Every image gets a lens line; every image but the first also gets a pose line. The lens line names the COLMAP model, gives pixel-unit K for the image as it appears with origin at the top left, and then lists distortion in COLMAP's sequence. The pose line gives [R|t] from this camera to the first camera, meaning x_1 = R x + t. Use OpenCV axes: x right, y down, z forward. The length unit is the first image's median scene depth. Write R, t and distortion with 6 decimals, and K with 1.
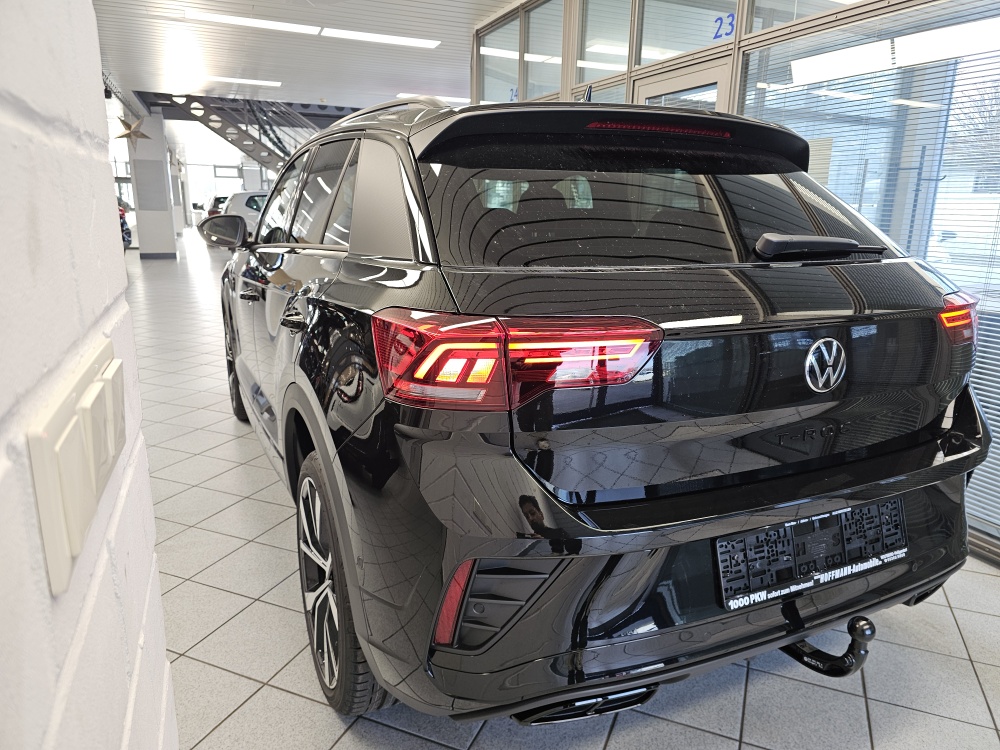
lens RADIAL K [[676.9, 0, 494.1], [0, 676.9, 371.0], [0, 0, 1]] dist [0.061726, -0.059882]
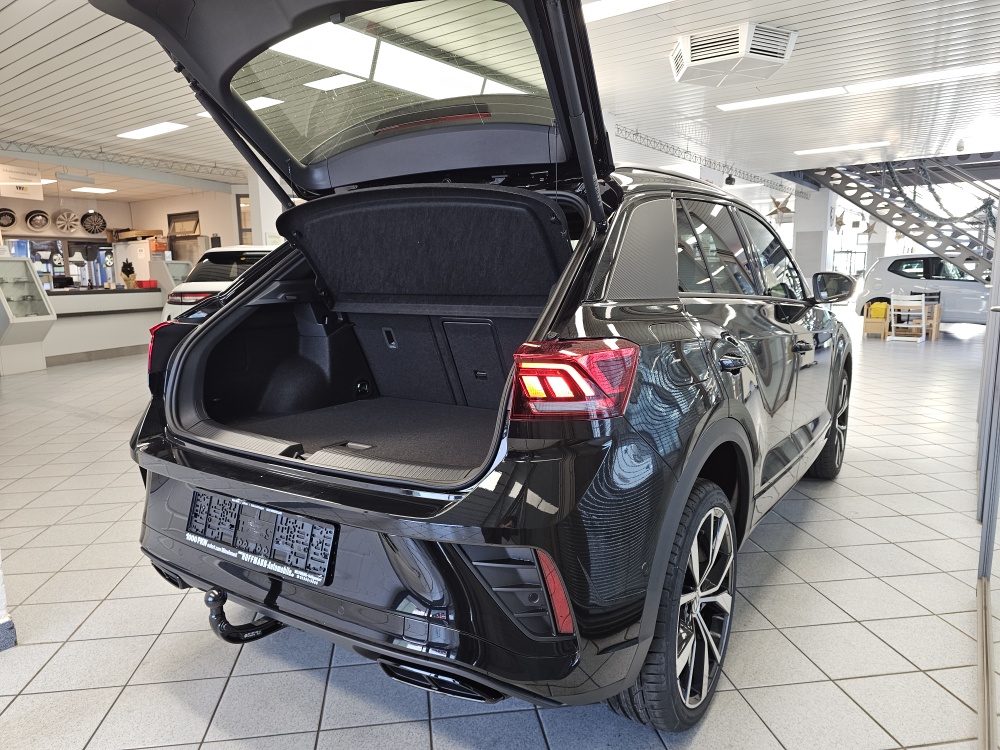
lens RADIAL K [[676.9, 0, 494.1], [0, 676.9, 371.0], [0, 0, 1]] dist [0.061726, -0.059882]
pose [[0.513744, 0.108110, -0.851105, 1.563373], [-0.191515, 0.981448, 0.009064, -0.103945], [0.836295, 0.158342, 0.524917, 0.633637]]
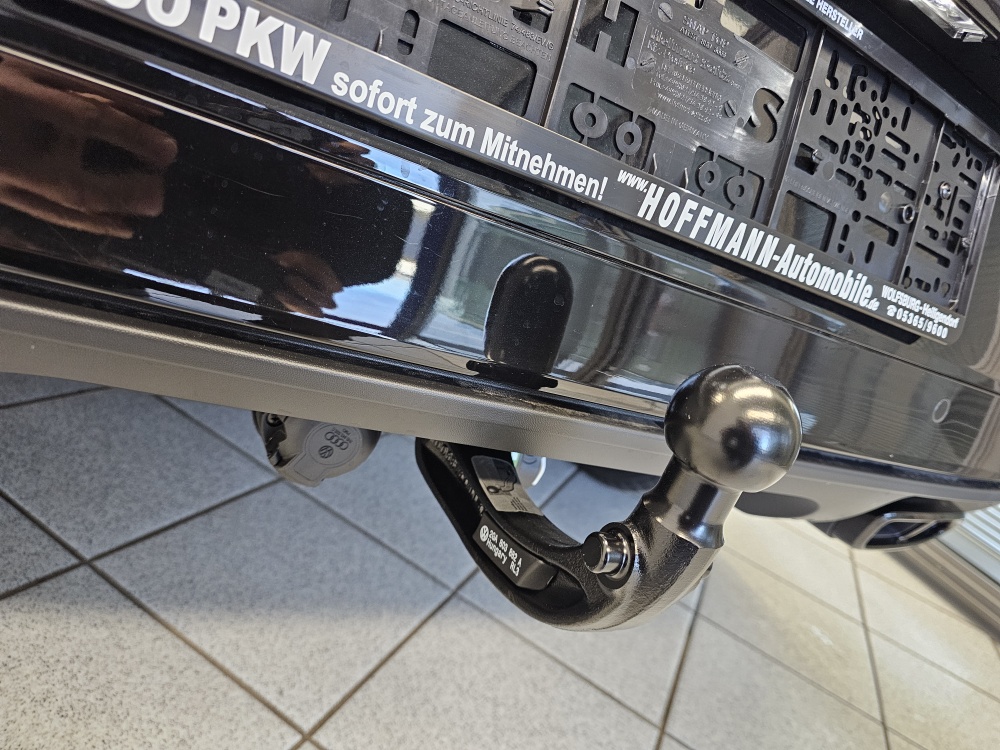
lens RADIAL K [[670.9, 0, 497.6], [0, 670.9, 370.1], [0, 0, 1]] dist [0.087552, -0.111575]
pose [[0.934995, 0.345634, 0.079504, 0.399777], [-0.350348, 0.934972, 0.055534, 0.331261], [-0.055139, -0.079778, 0.995286, 0.718893]]
